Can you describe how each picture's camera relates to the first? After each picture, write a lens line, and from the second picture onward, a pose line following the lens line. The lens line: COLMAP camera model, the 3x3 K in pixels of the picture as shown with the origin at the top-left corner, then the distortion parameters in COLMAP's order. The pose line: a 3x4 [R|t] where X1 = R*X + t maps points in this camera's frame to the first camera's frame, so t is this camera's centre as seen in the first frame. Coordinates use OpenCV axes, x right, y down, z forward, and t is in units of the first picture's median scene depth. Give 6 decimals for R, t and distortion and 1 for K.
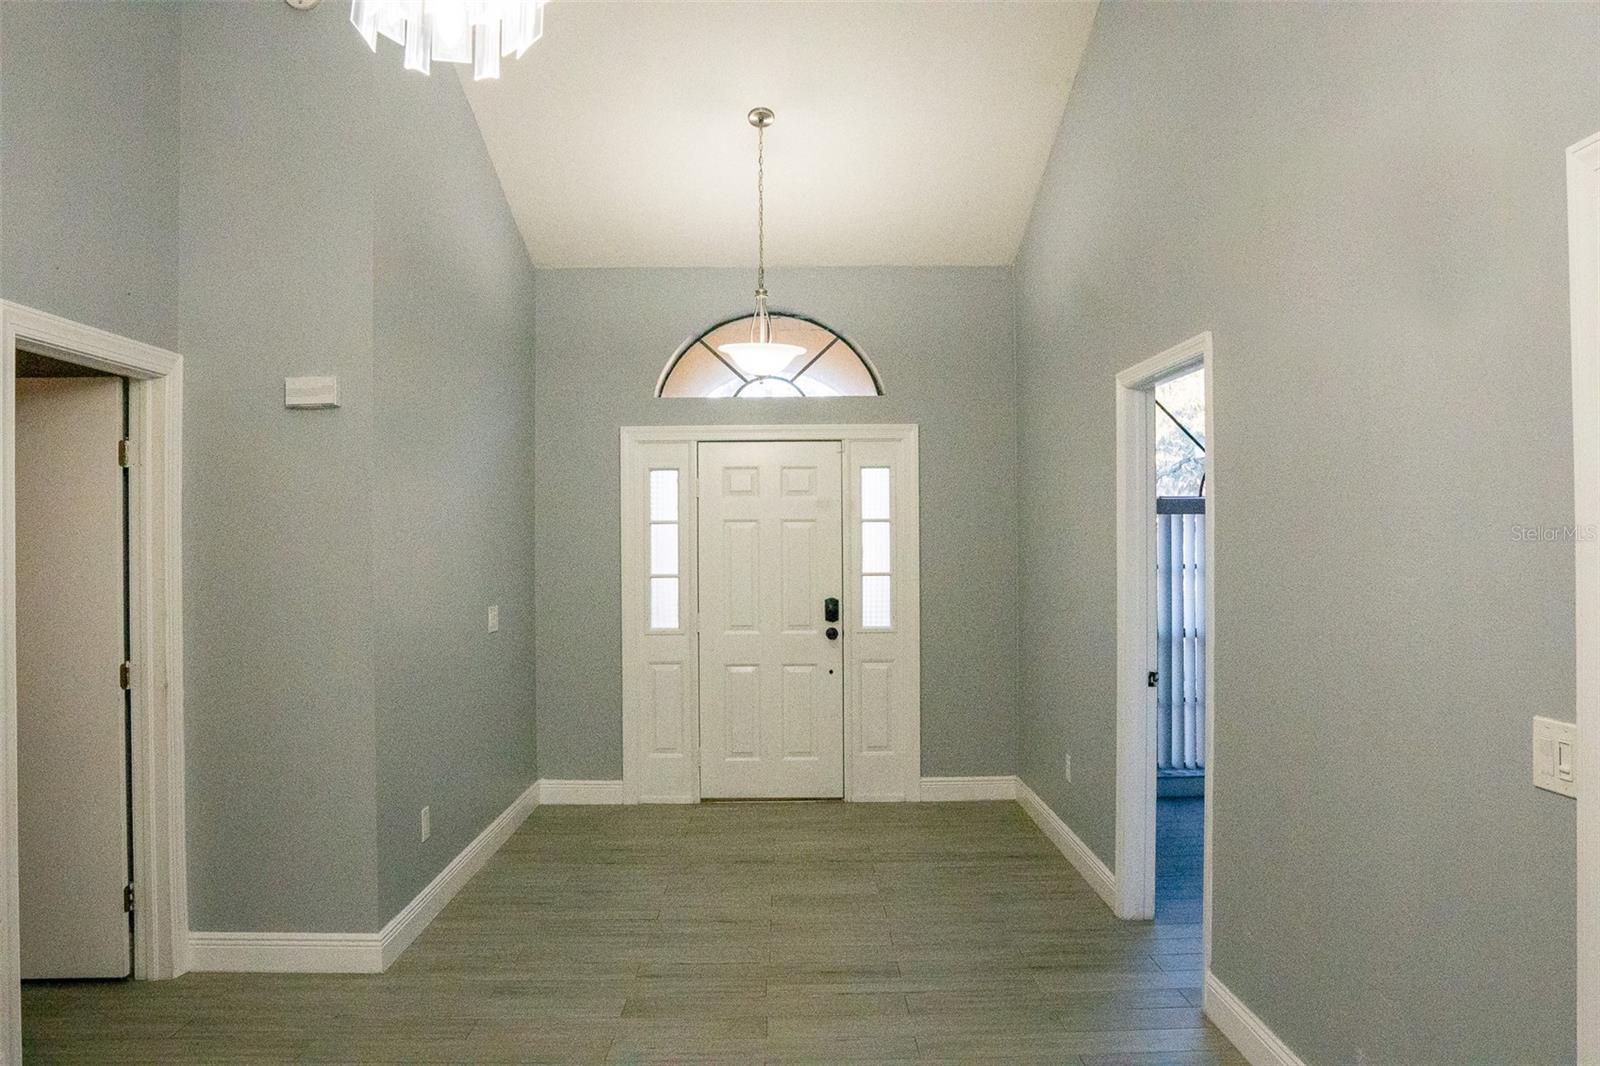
lens RADIAL K [[1161.3, 0, 796.9], [0, 1161.3, 528.8], [0, 0, 1]] dist [-0.080239, 0.026480]
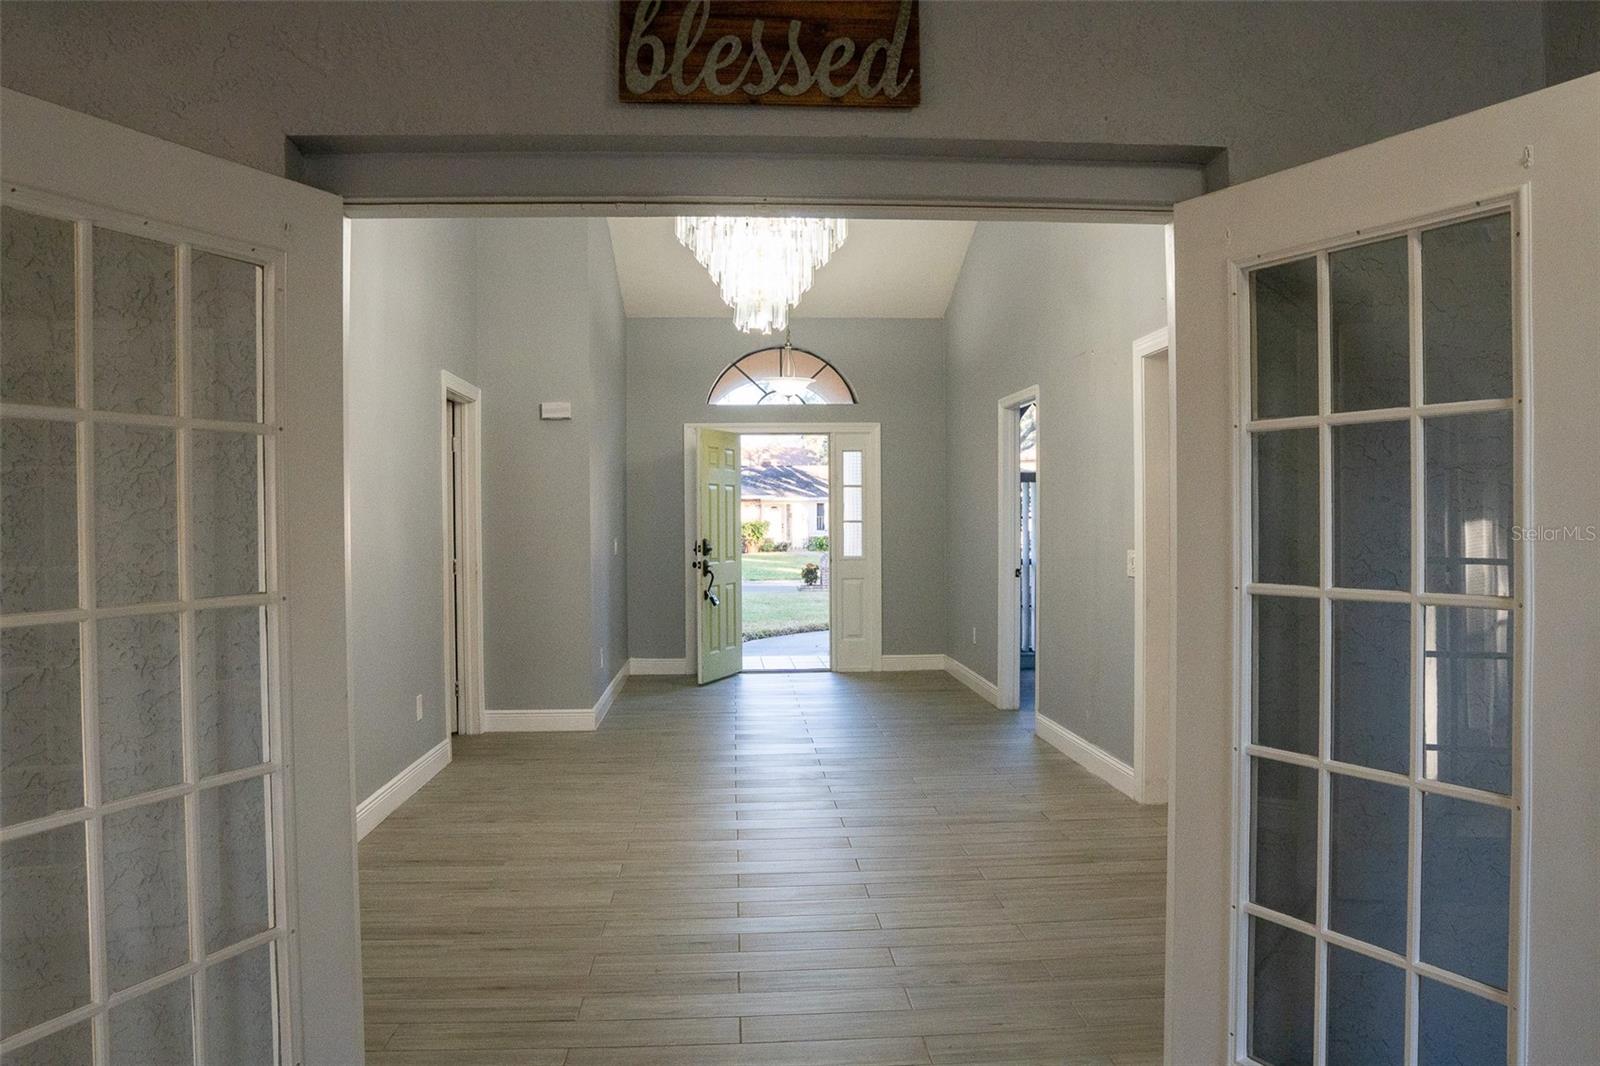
lens RADIAL K [[1161.3, 0, 801.2], [0, 1161.3, 533.0], [0, 0, 1]] dist [-0.080239, 0.026480]
pose [[0.998555, -0.000211, 0.053746, -0.086601], [-0.001037, 0.999730, 0.023193, 0.020293], [-0.053736, -0.023215, 0.998285, -0.552623]]
